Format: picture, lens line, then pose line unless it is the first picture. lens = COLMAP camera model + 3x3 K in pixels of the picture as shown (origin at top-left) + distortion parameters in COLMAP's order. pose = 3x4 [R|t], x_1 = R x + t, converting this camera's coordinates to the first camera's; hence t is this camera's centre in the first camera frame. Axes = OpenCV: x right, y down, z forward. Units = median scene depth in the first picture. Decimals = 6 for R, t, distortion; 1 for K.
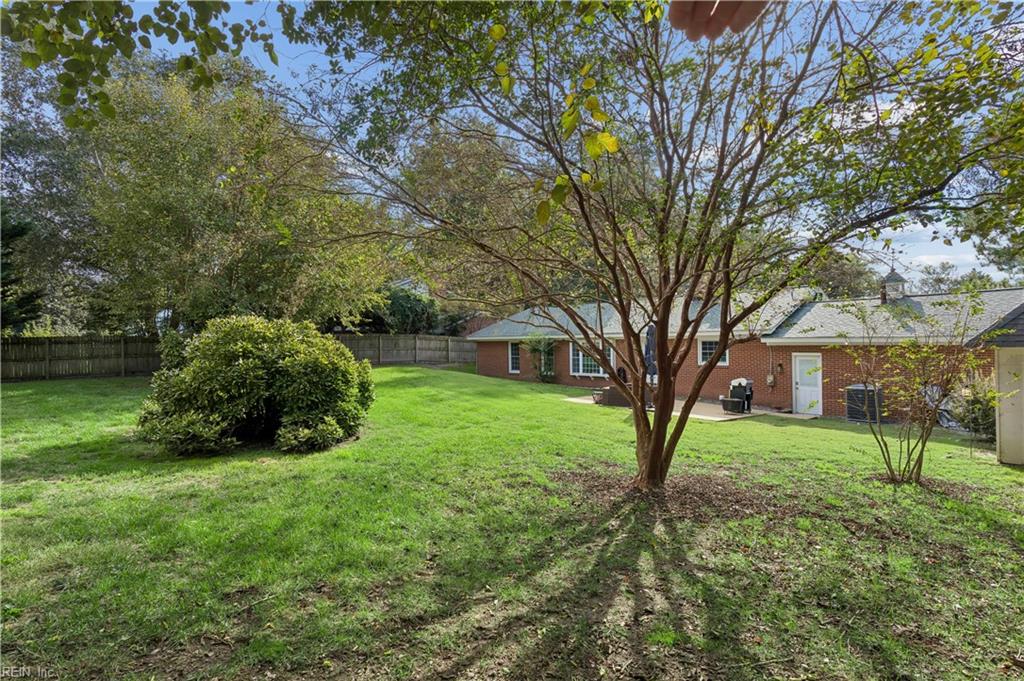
lens RADIAL K [[501.2, 0, 515.1], [0, 501.2, 342.6], [0, 0, 1]] dist [0.003876, 0.000536]
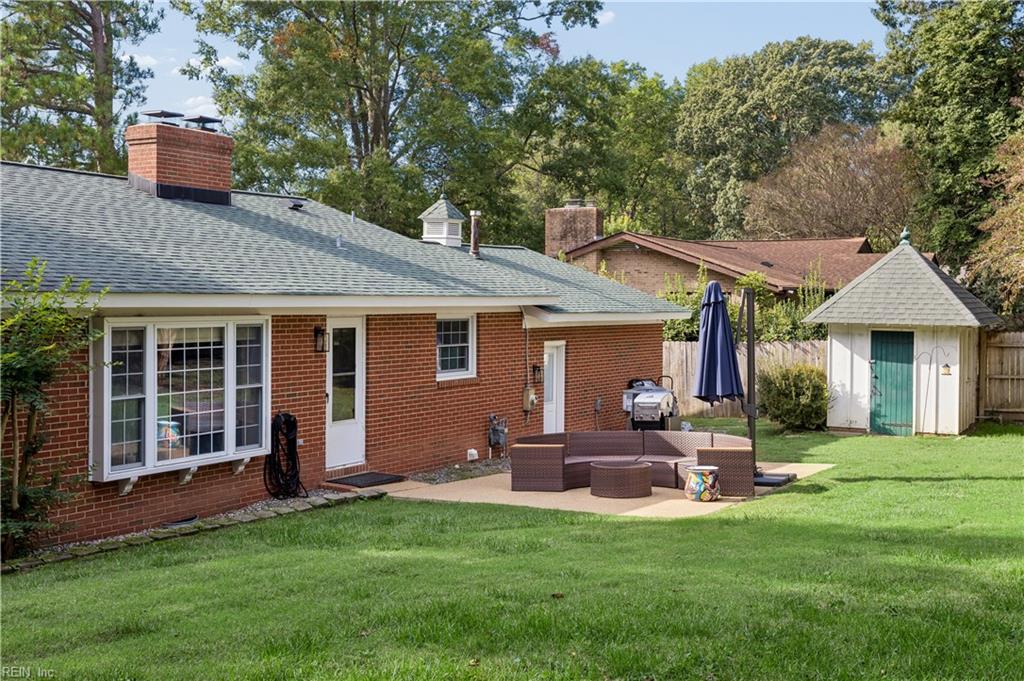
lens RADIAL K [[1124.6, 0, 516.1], [0, 1124.6, 323.3], [0, 0, 1]] dist [0.017907, 0.005075]
pose [[-0.266974, -0.014429, 0.963596, -0.405089], [-0.004641, 0.999896, 0.013687, -0.010602], [-0.963692, -0.000818, -0.267014, 0.970149]]
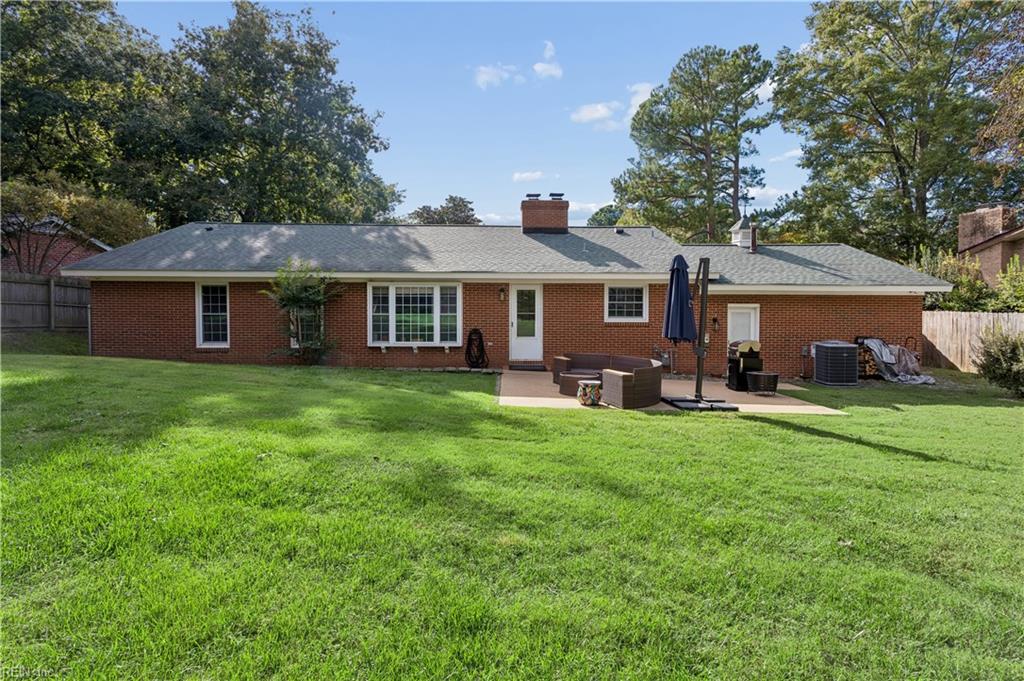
lens RADIAL K [[493.4, 0, 513.9], [0, 493.4, 333.1], [0, 0, 1]] dist [0.005483, 0.000778]
pose [[0.673148, -0.054599, 0.737489, -0.182566], [-0.010224, 0.996488, 0.083106, 0.003679], [-0.739437, -0.063483, 0.670226, 0.526732]]
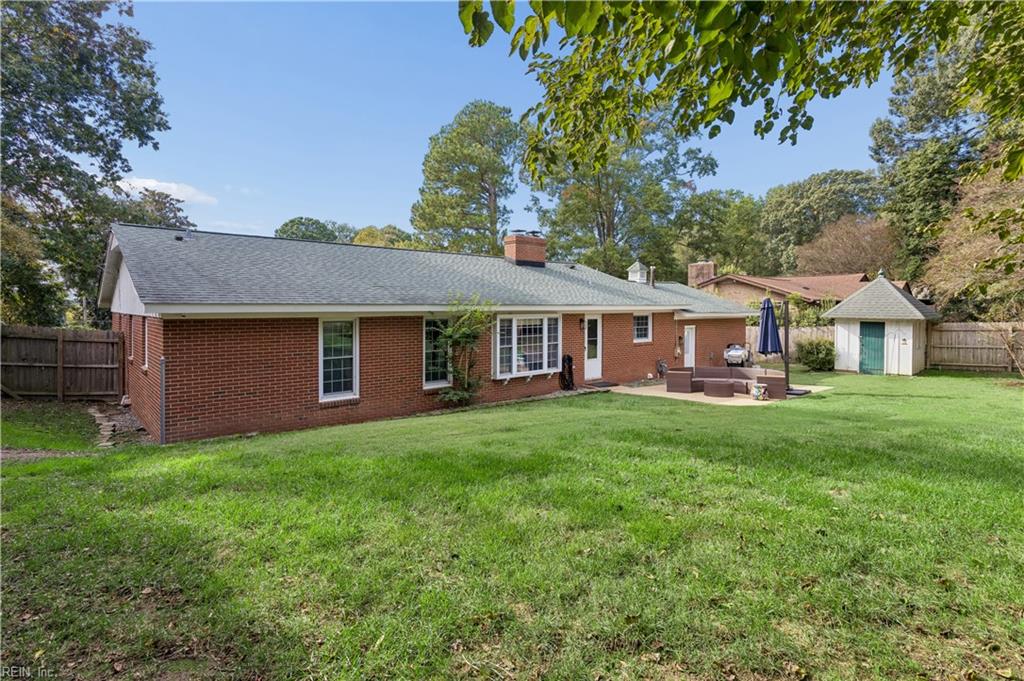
lens RADIAL K [[515.5, 0, 513.8], [0, 515.5, 312.8], [0, 0, 1]] dist [0.000481, 0.000043]
pose [[0.037485, -0.004804, 0.999286, -0.450478], [-0.001421, 0.999987, 0.004861, -0.010276], [-0.999296, -0.001602, 0.037478, 0.972325]]
